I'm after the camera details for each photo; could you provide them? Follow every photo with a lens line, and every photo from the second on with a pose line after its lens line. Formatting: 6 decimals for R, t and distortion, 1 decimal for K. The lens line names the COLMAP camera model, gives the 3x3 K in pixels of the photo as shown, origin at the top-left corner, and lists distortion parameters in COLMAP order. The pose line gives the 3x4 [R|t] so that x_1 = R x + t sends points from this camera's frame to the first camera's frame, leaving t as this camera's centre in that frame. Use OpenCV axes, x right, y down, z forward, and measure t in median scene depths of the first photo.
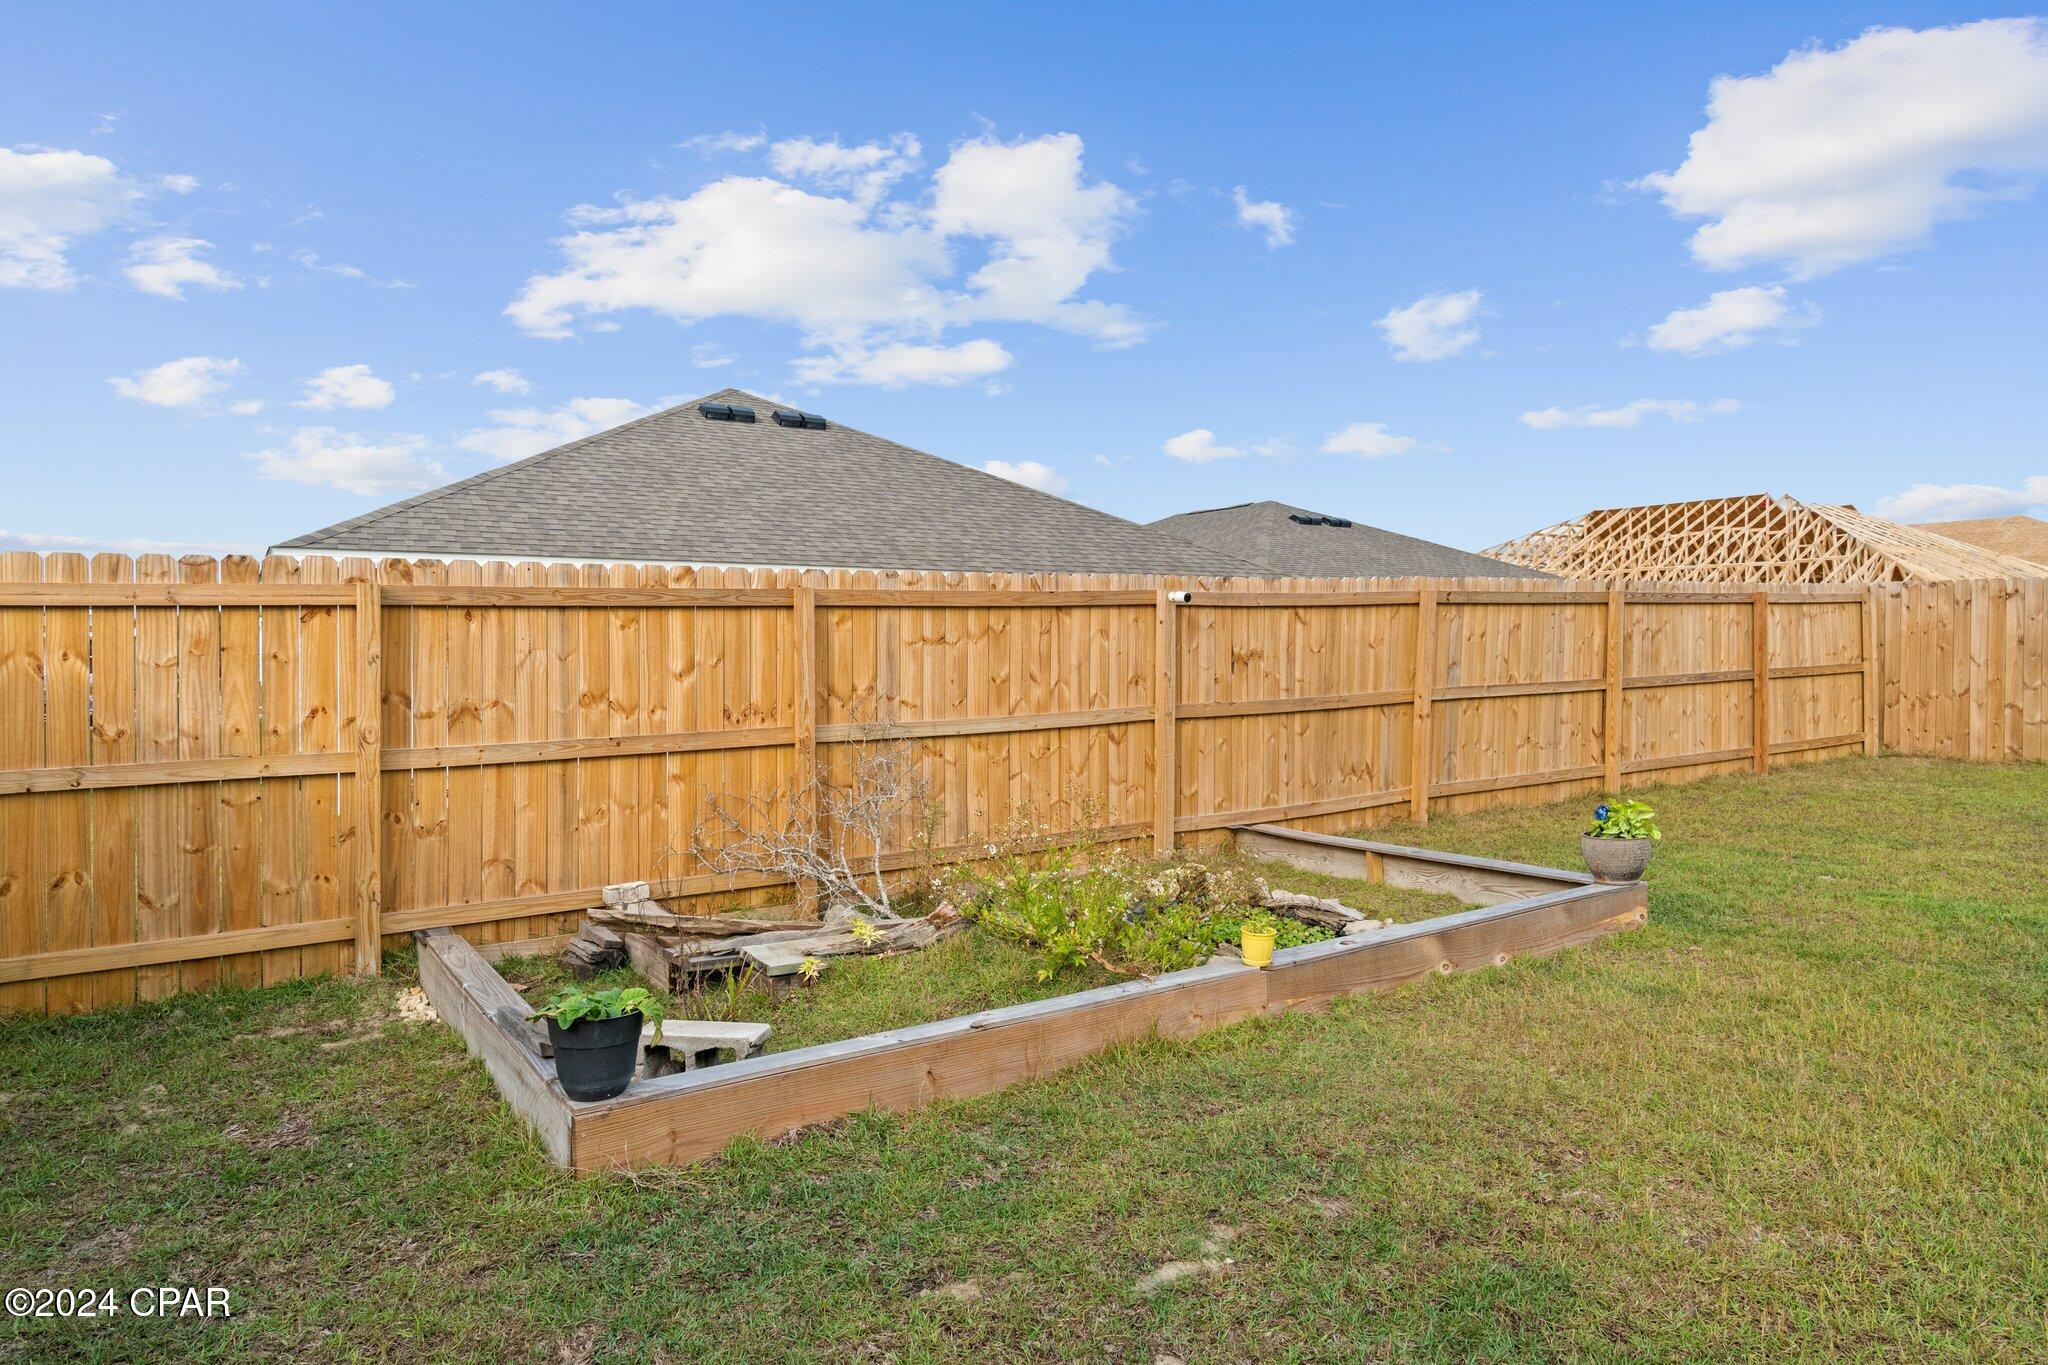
lens RADIAL K [[1287.9, 0, 1024.7], [0, 1287.9, 672.3], [0, 0, 1]] dist [0.000178, -0.001150]
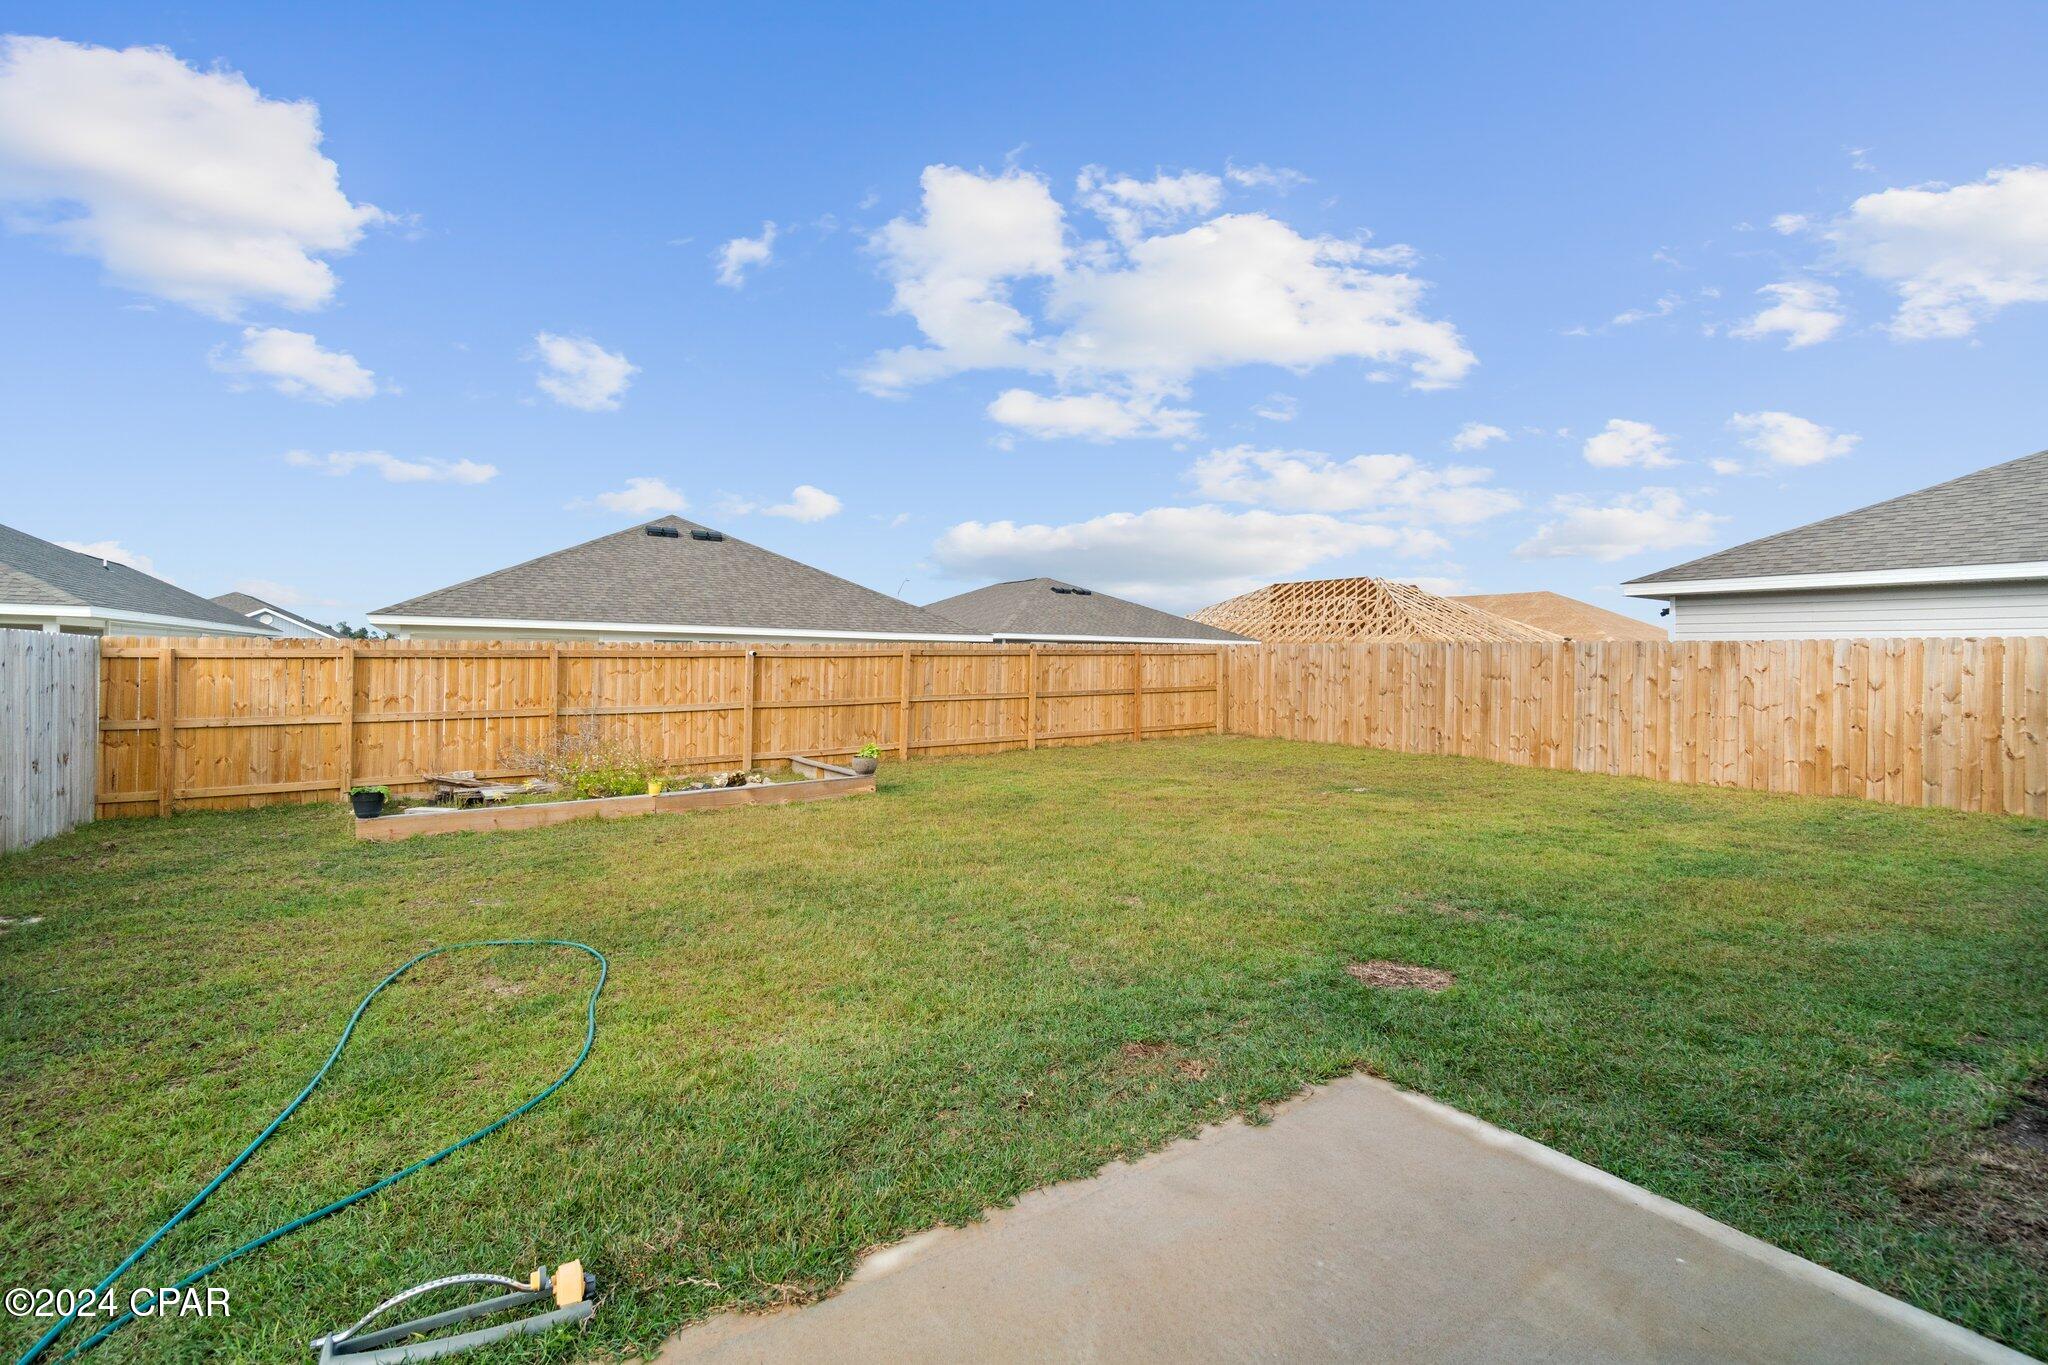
lens RADIAL K [[905.6, 0, 1022.7], [0, 905.6, 659.7], [0, 0, 1]] dist [-0.007062, -0.000038]
pose [[0.999414, 0.017188, 0.029592, 0.549523], [-0.016599, 0.999661, -0.020066, -0.024200], [-0.029927, 0.019563, 0.999361, -0.590481]]
